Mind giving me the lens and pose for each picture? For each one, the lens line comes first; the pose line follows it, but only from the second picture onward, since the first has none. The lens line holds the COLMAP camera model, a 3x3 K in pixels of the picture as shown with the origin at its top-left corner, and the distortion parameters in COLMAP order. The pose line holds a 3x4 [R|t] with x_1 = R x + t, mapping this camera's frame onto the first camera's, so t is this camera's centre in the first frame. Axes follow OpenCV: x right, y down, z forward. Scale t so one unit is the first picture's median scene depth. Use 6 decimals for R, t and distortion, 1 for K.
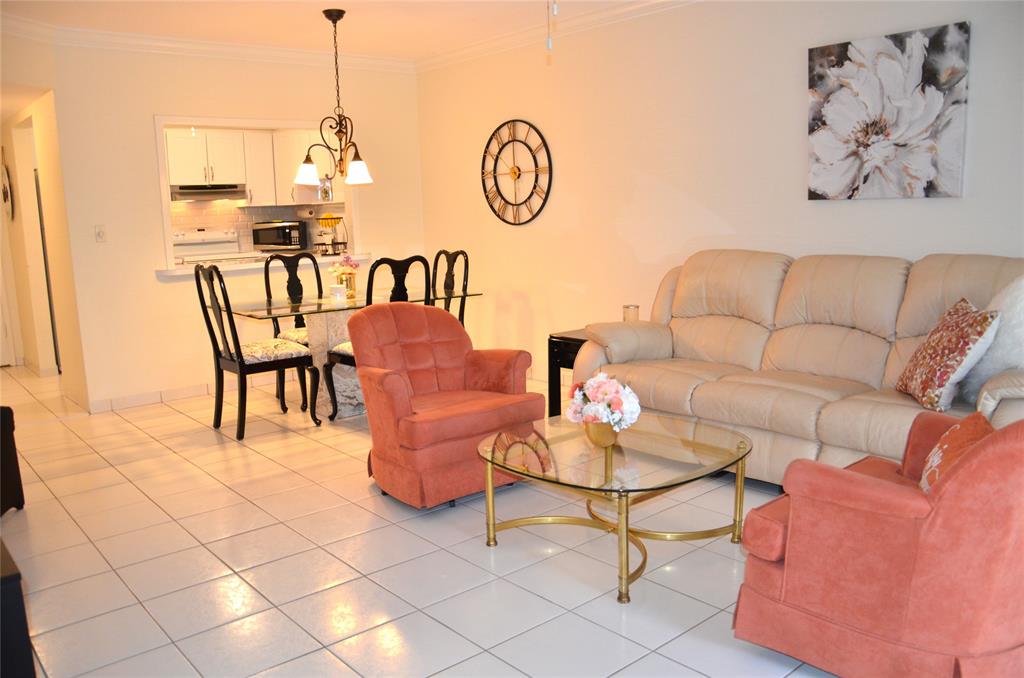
lens RADIAL K [[812.0, 0, 512.0], [0, 812.0, 339.0], [0, 0, 1]] dist [-0.141281, 0.113810]
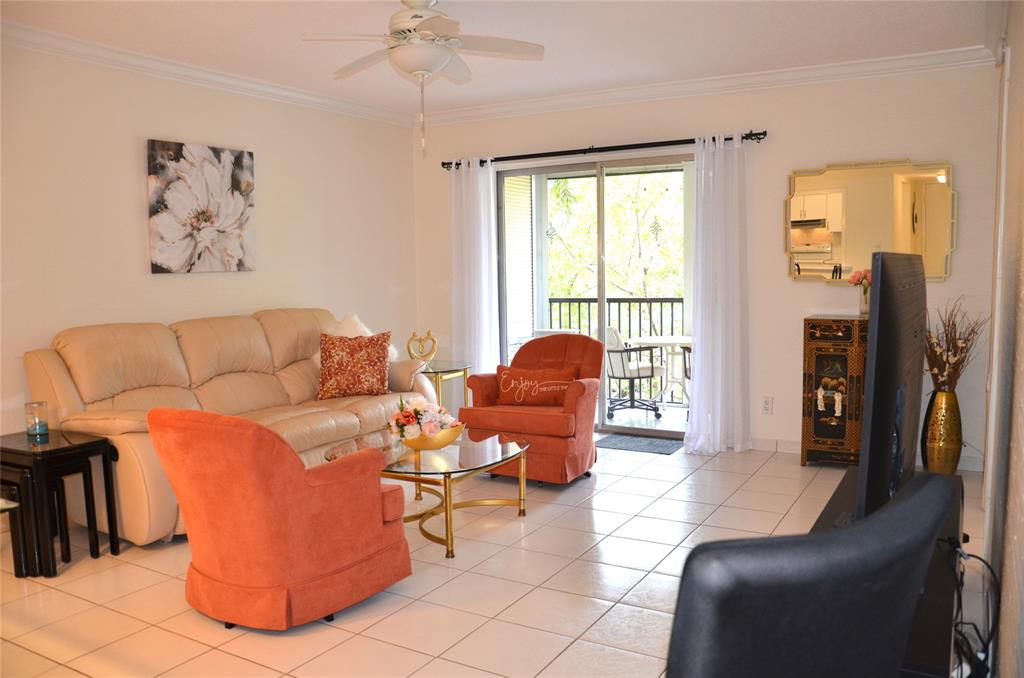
lens RADIAL K [[812.0, 0, 512.0], [0, 812.0, 339.0], [0, 0, 1]] dist [-0.141281, 0.113810]
pose [[-0.329479, -0.047760, 0.942954, -0.900628], [0.179733, 0.977284, 0.112300, -0.129496], [-0.926898, 0.206481, -0.313411, 0.973951]]
